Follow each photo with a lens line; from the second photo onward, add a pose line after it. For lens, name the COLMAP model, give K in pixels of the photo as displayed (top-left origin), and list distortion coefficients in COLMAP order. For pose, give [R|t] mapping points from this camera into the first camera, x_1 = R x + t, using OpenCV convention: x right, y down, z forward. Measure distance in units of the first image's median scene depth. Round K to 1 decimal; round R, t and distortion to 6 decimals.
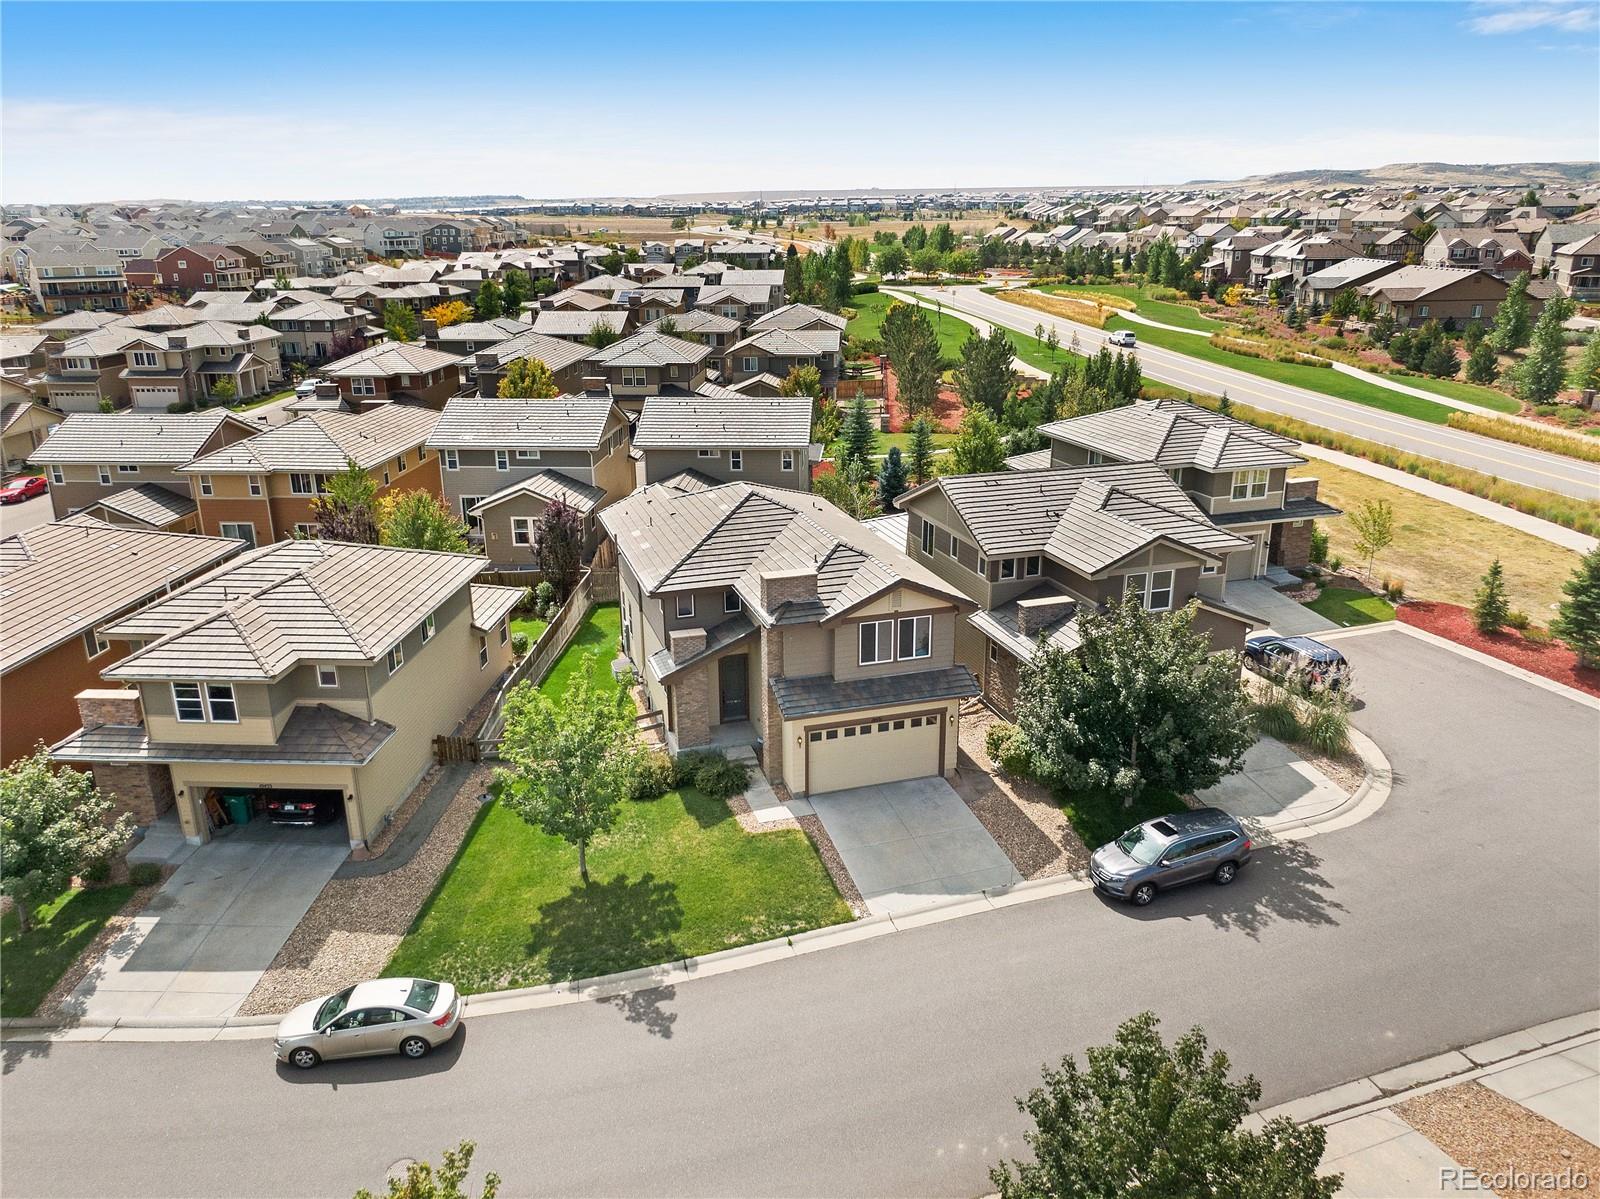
lens RADIAL K [[1198.5, 0, 800.0], [0, 1198.5, 599.5], [0, 0, 1]] dist [0.033471, -0.054143]
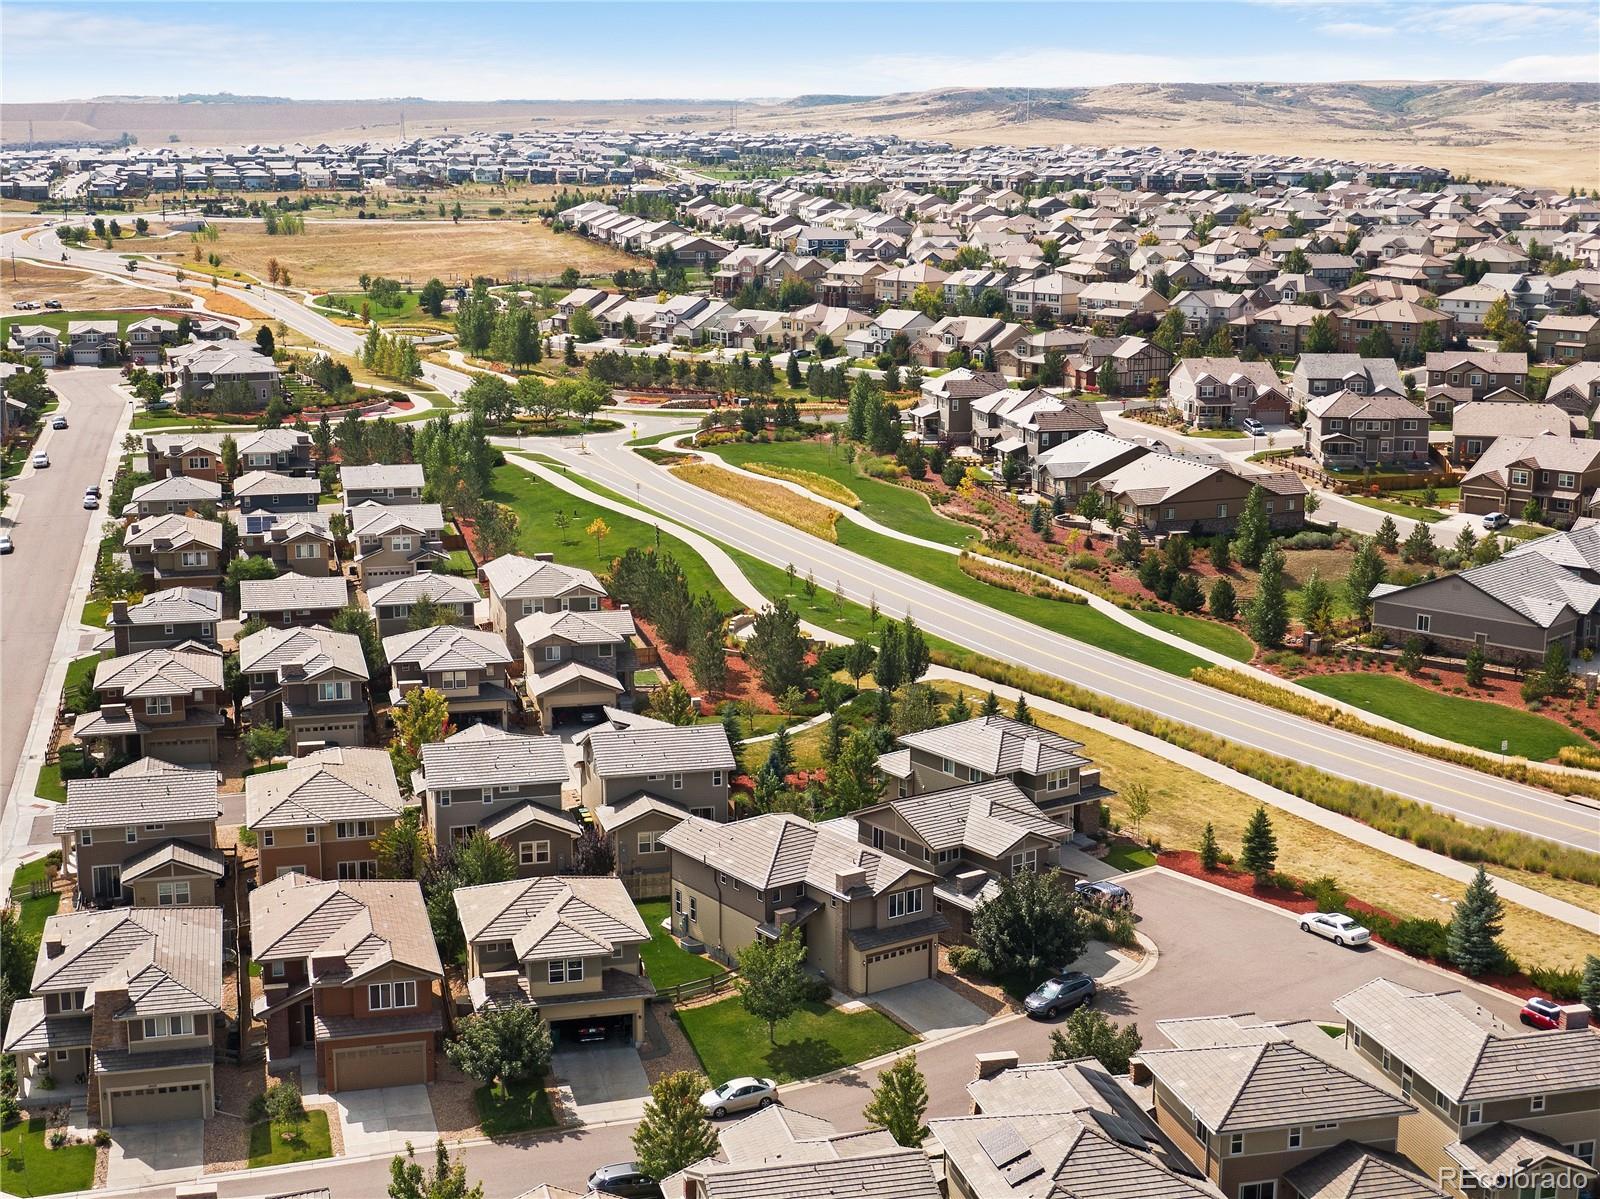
lens RADIAL K [[2320.1, 0, 800.0], [0, 2320.1, 599.5], [0, 0, 1]] dist [0.128182, -1.152574]
pose [[0.955211, -0.054916, 0.290785, -1.035641], [0.087290, 0.991197, -0.099548, -0.083107], [-0.282758, 0.120472, 0.951596, -2.292330]]
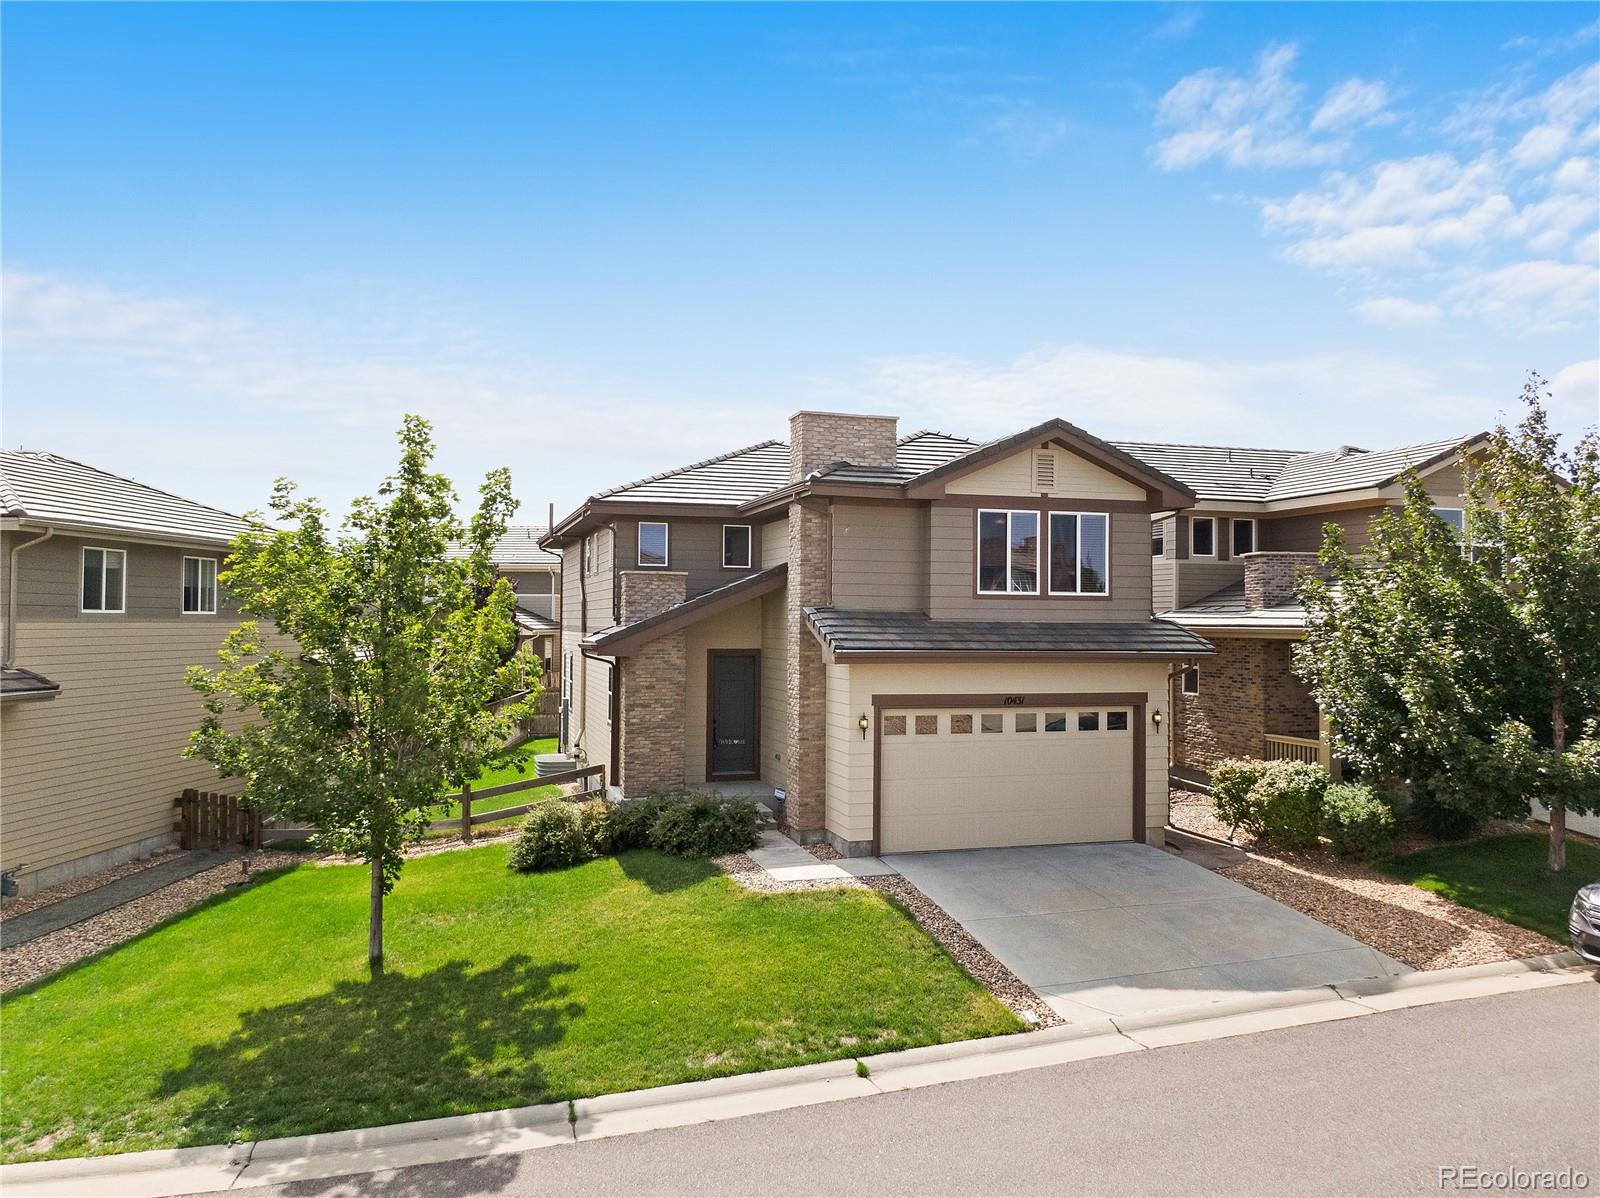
lens RADIAL K [[1198.5, 0, 800.0], [0, 1198.5, 599.0], [0, 0, 1]] dist [0.033471, -0.054143]
pose [[0.999840, 0.015381, -0.009097, -0.021373], [-0.017533, 0.942703, -0.333171, 0.219789], [0.003451, 0.333278, 0.942822, 0.485652]]
